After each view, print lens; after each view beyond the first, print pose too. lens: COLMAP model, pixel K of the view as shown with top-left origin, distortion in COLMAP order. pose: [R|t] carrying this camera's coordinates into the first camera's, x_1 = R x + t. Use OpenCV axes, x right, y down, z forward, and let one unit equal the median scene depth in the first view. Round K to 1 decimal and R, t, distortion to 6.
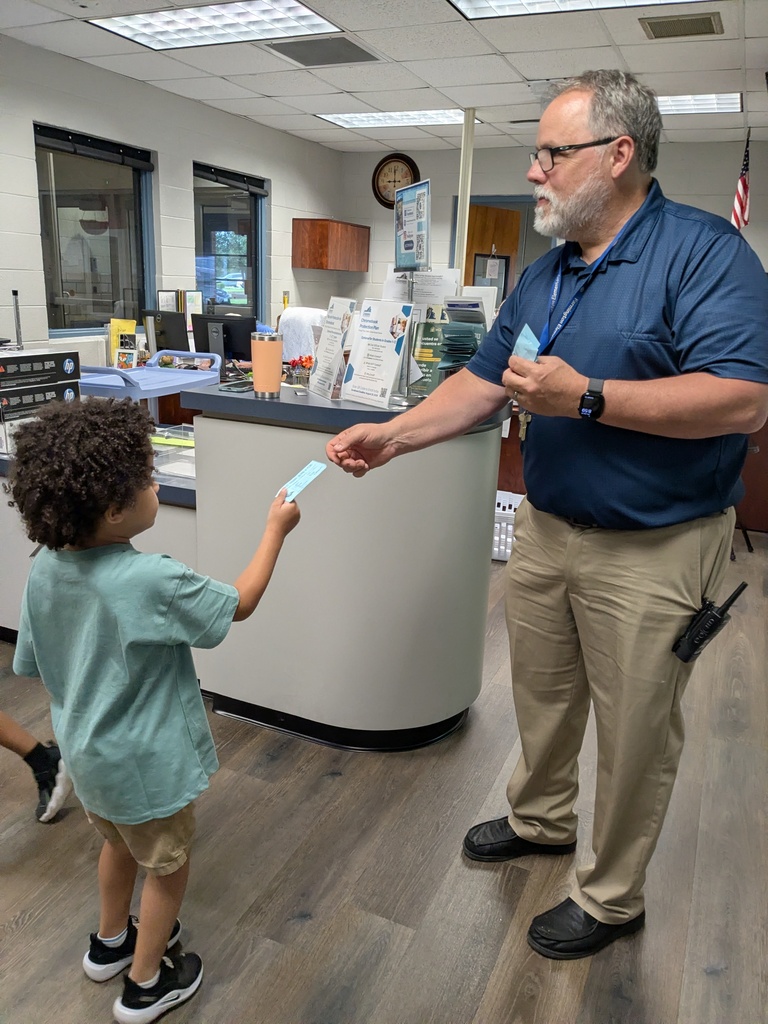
lens RADIAL K [[805.8, 0, 384.2], [0, 805.8, 515.3], [0, 0, 1]] dist [0.025472, -0.064664]
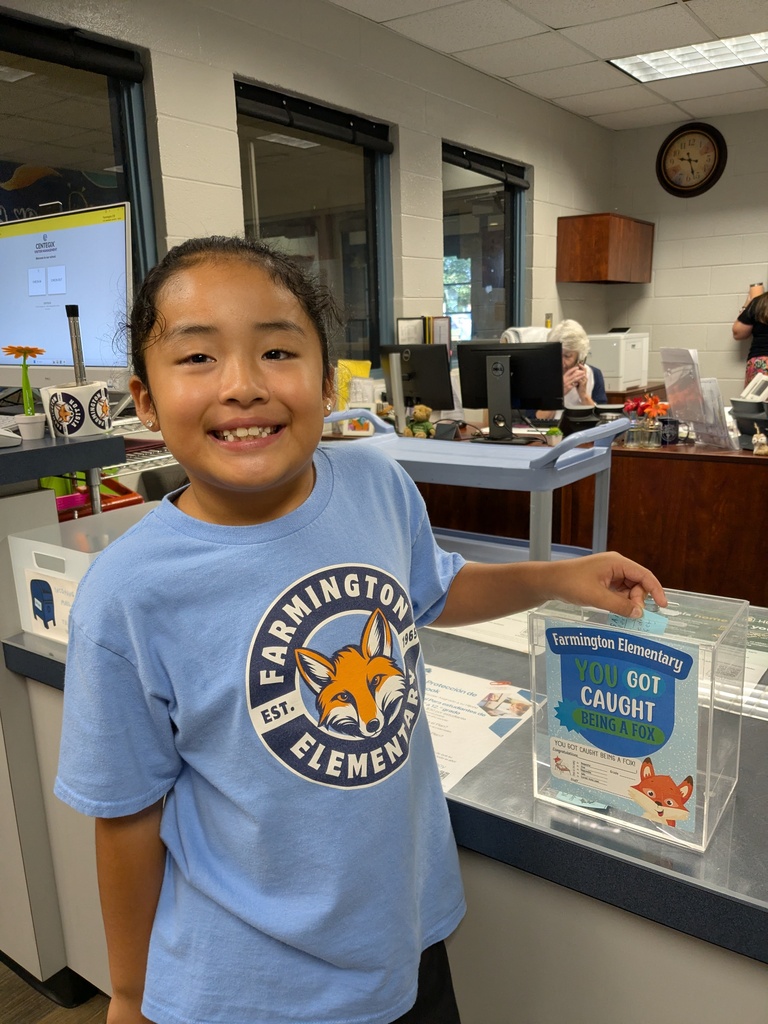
lens RADIAL K [[805.8, 0, 383.8], [0, 805.8, 510.8], [0, 0, 1]] dist [0.025472, -0.064664]
pose [[0.974397, -0.013264, -0.224441, -0.131332], [0.001499, 0.998620, -0.052506, -0.069543], [0.224827, 0.050825, 0.973072, 0.305706]]
